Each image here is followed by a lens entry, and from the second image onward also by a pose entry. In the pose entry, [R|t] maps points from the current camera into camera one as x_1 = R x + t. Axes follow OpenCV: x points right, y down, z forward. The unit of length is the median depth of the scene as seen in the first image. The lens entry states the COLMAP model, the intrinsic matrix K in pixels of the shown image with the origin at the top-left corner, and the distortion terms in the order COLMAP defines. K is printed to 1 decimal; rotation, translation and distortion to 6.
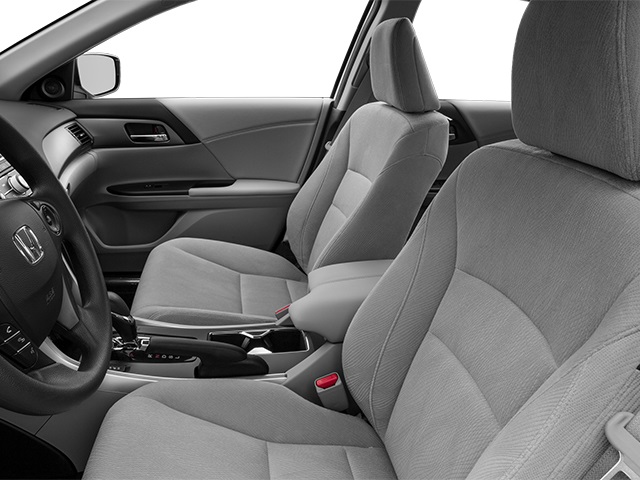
lens RADIAL K [[486.0, 0, 320.0], [0, 486.0, 240.0], [0, 0, 1]] dist [0.000583, -0.000227]
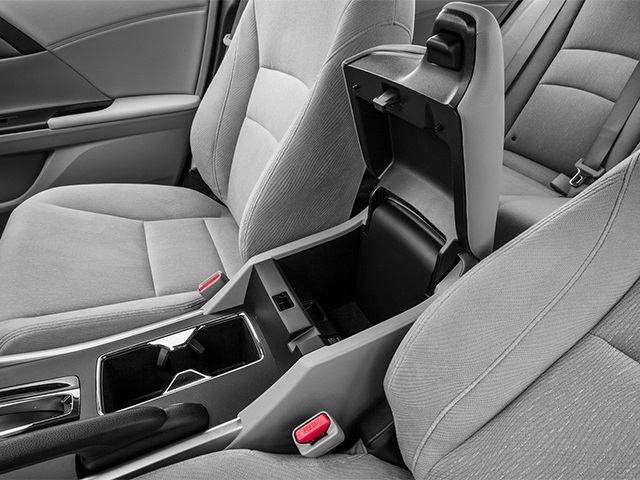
lens RADIAL K [[399.1, 0, 320.0], [0, 399.1, 240.0], [0, 0, 1]] dist [-0.051399, 0.004026]
pose [[0.965973, -0.171072, 0.193985, -0.016664], [0.119730, 0.960578, 0.250908, -0.028324], [-0.229261, -0.219144, 0.948375, 0.312598]]
